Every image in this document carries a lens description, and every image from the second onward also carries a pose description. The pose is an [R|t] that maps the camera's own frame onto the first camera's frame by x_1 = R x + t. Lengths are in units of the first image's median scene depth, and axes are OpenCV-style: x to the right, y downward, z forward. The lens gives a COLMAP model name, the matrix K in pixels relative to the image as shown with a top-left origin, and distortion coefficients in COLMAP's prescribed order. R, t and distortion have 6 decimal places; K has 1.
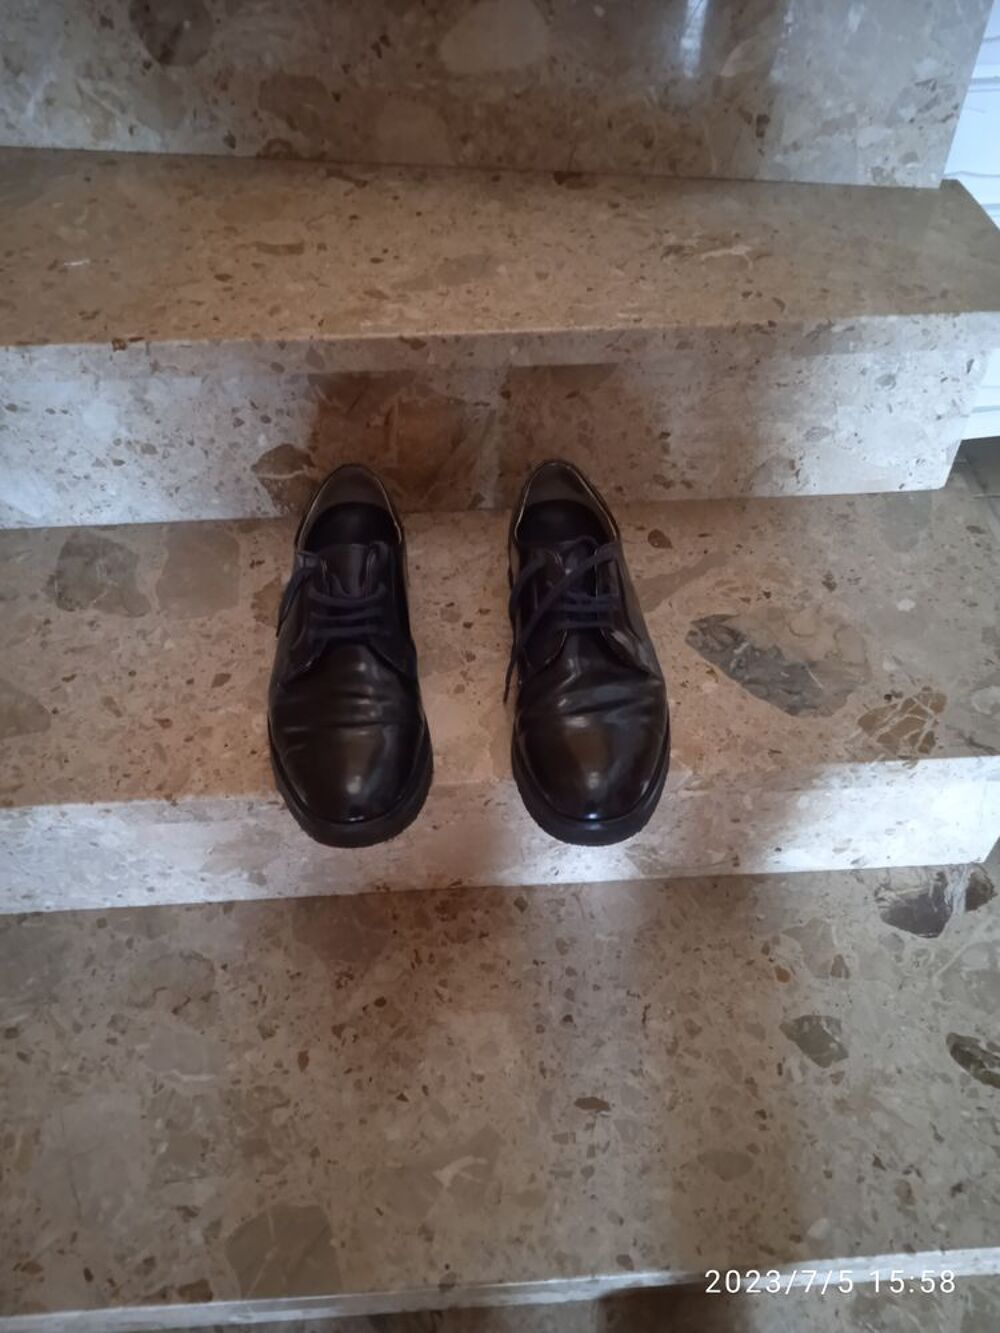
lens RADIAL K [[1135.6, 0, 475.9], [0, 1135.6, 683.0], [0, 0, 1]] dist [0.047644, -0.069913]
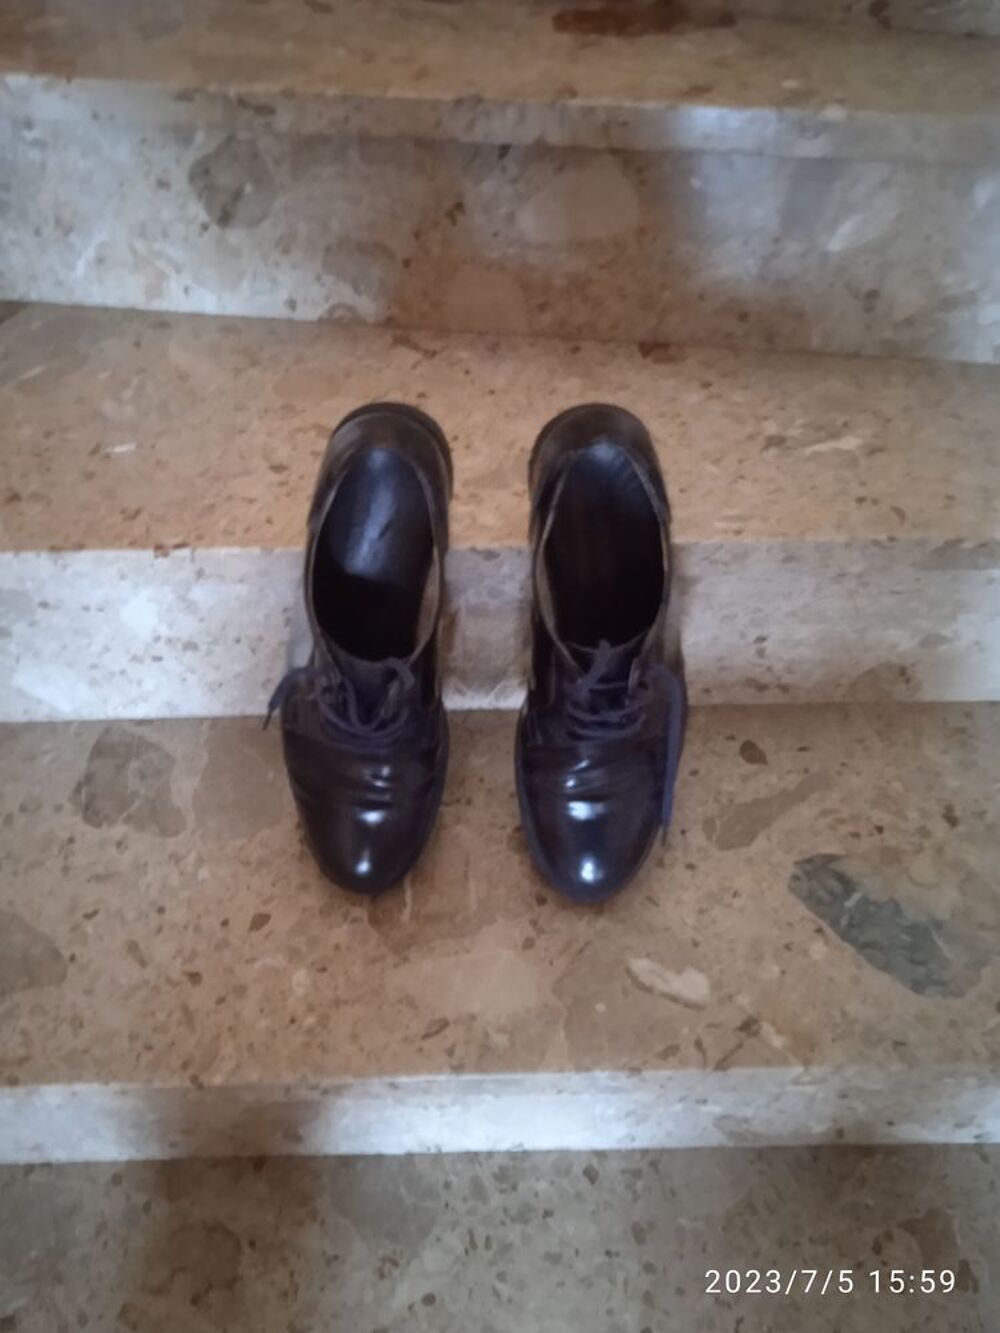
lens RADIAL K [[1128.0, 0, 475.4], [0, 1128.0, 672.2], [0, 0, 1]] dist [0.047703, -0.061807]
pose [[0.999087, 0.022436, -0.036351, -0.027134], [-0.024339, 0.998308, -0.052803, -0.147446], [0.035105, 0.053639, 0.997943, 0.110852]]
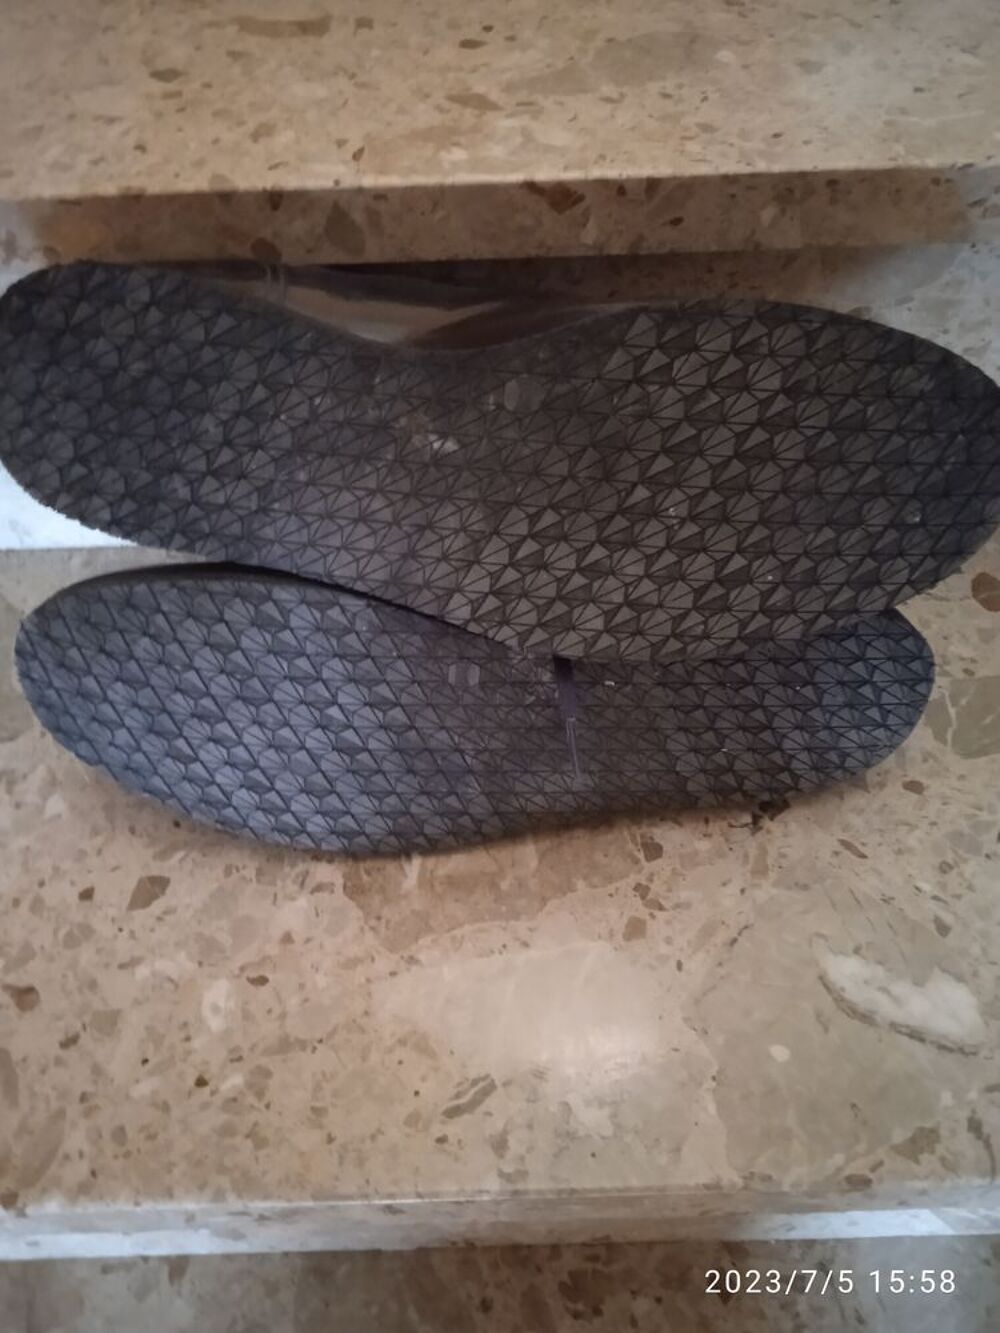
lens RADIAL K [[1135.6, 0, 475.9], [0, 1135.6, 683.0], [0, 0, 1]] dist [0.047644, -0.069913]
pose [[0.999102, 0.016917, -0.038854, -0.061412], [-0.015339, 0.999059, 0.040561, -0.110447], [0.039504, -0.039929, 0.998421, 0.491247]]
